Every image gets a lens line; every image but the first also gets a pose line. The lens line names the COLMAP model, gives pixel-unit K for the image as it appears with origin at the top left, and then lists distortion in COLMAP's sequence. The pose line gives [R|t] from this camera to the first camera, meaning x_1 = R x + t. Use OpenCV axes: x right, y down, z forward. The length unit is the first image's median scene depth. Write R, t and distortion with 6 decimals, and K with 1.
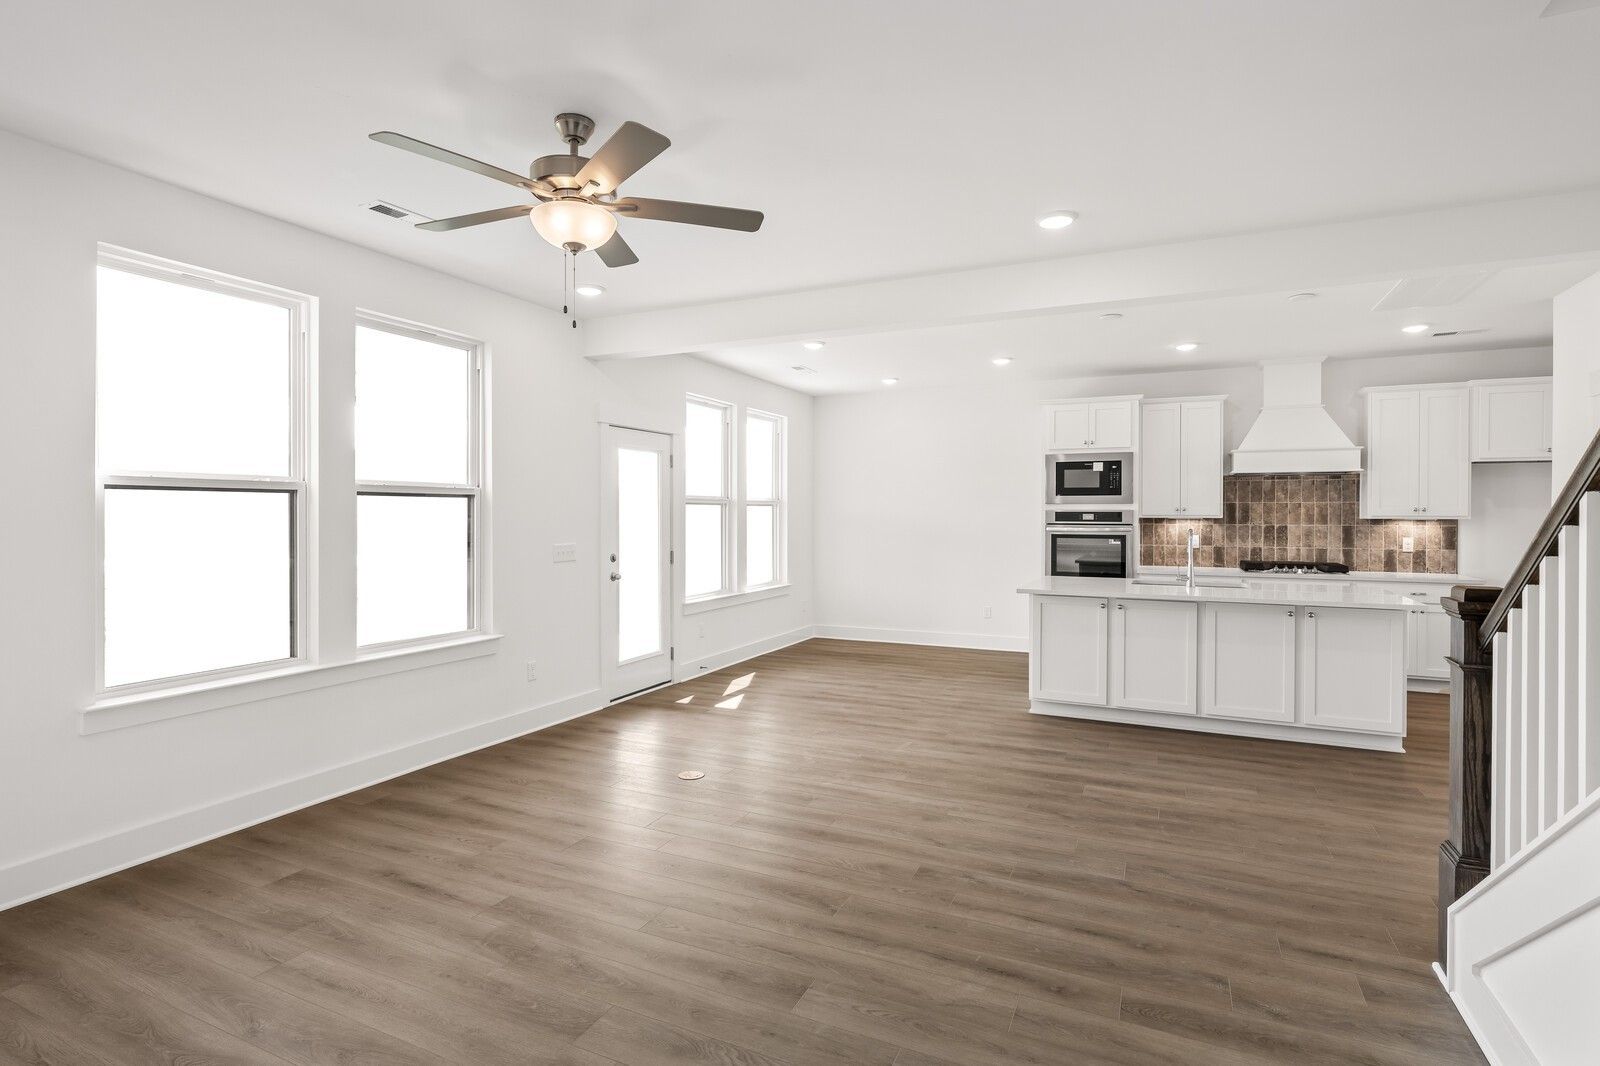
lens RADIAL K [[773.2, 0, 816.2], [0, 773.2, 523.4], [0, 0, 1]] dist [-0.005800, 0.000003]
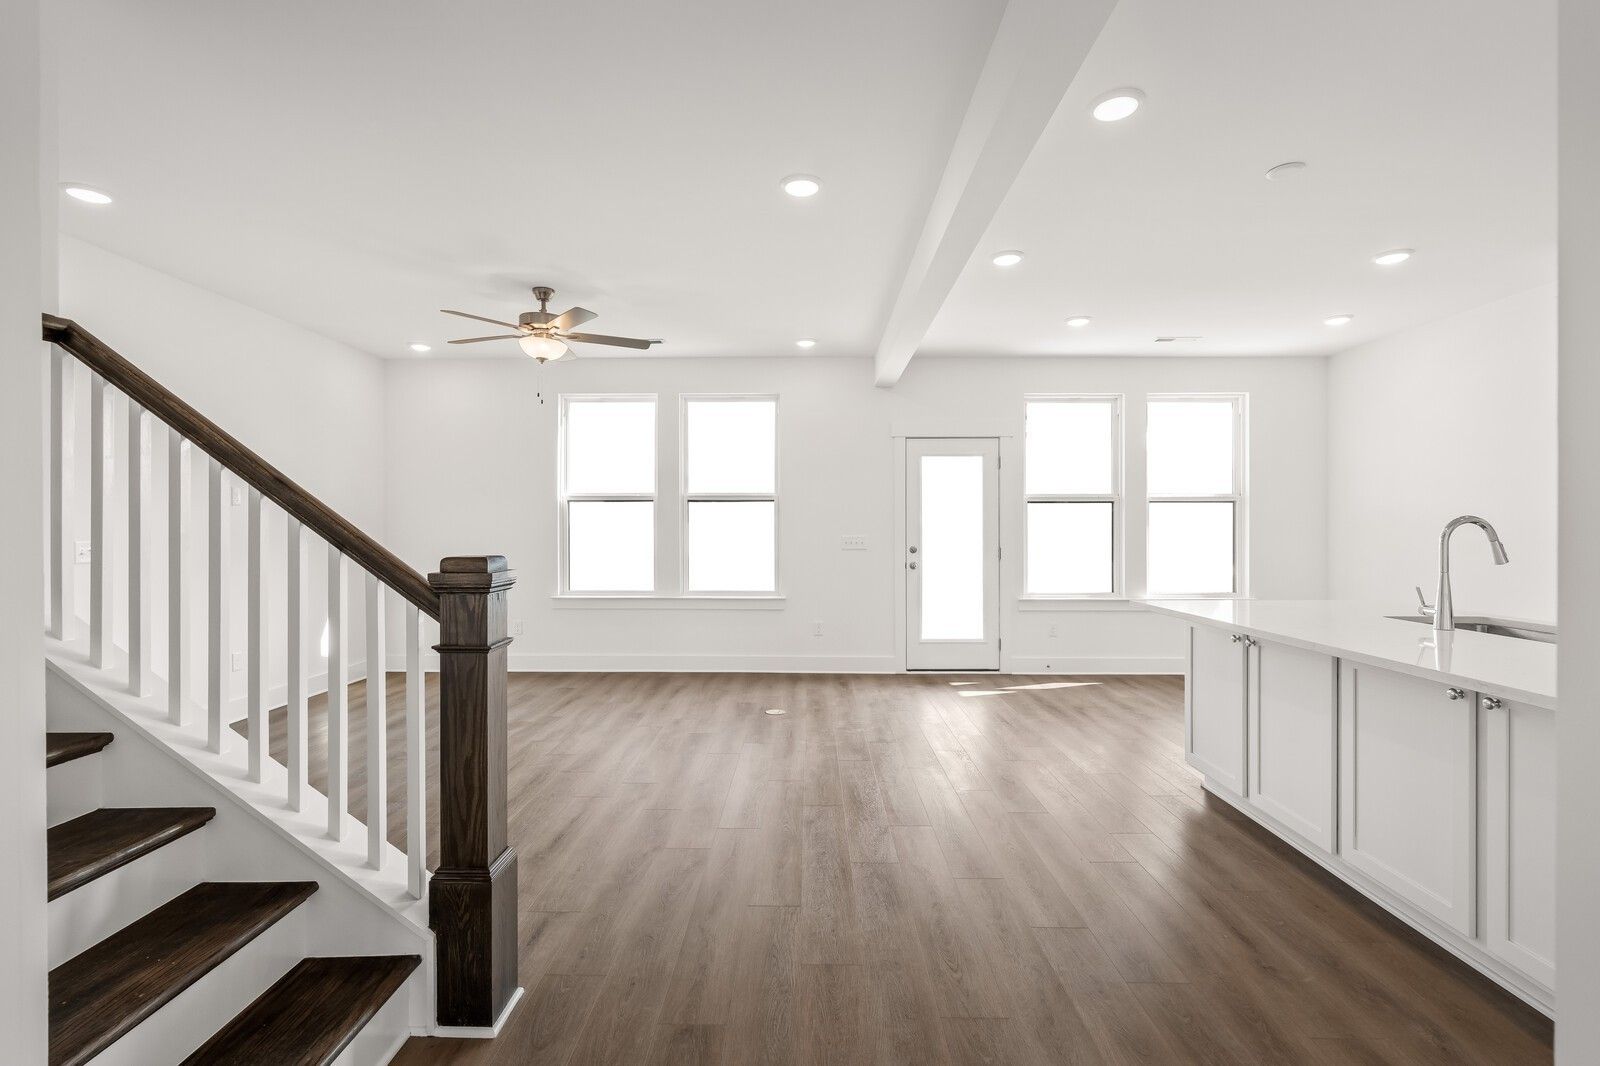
lens RADIAL K [[732.4, 0, 808.0], [0, 732.4, 533.1], [0, 0, 1]] dist [-0.010170, -0.000370]
pose [[0.418701, 0.004702, -0.908112, 0.598287], [-0.009261, 0.999957, 0.000907, 0.017705], [0.908077, 0.008030, 0.418726, 0.335073]]
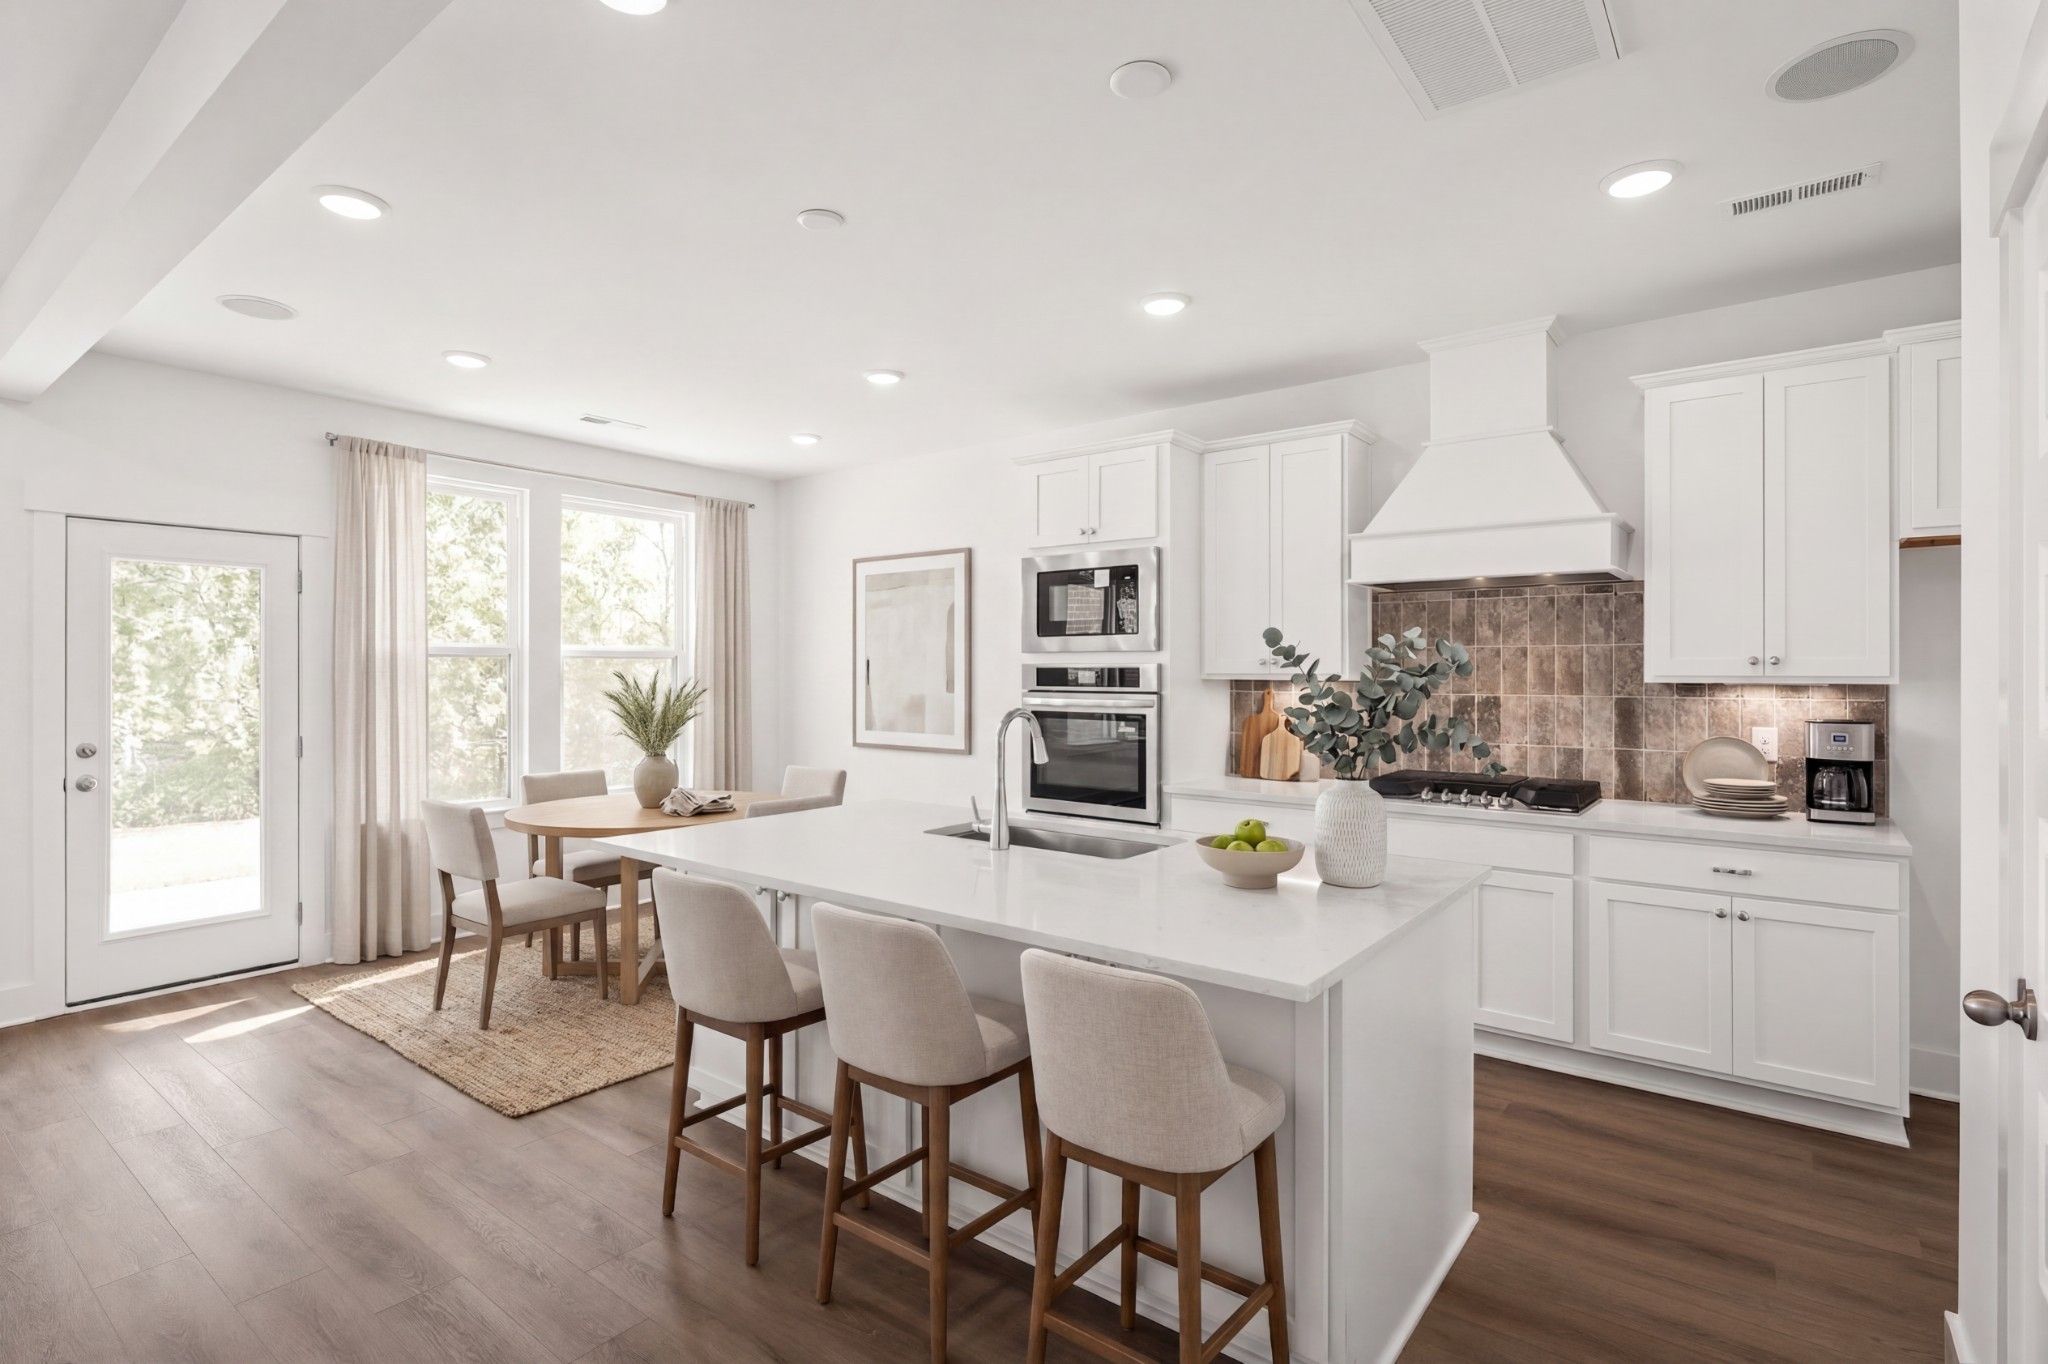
lens RADIAL K [[989.6, 0, 1029.0], [0, 989.6, 669.1], [0, 0, 1]] dist [-0.005800, 0.000003]
pose [[0.976051, -0.001453, -0.217535, 0.495549], [-0.001896, 0.999883, -0.015184, -0.004479], [0.217532, 0.015233, 0.975934, 0.388109]]
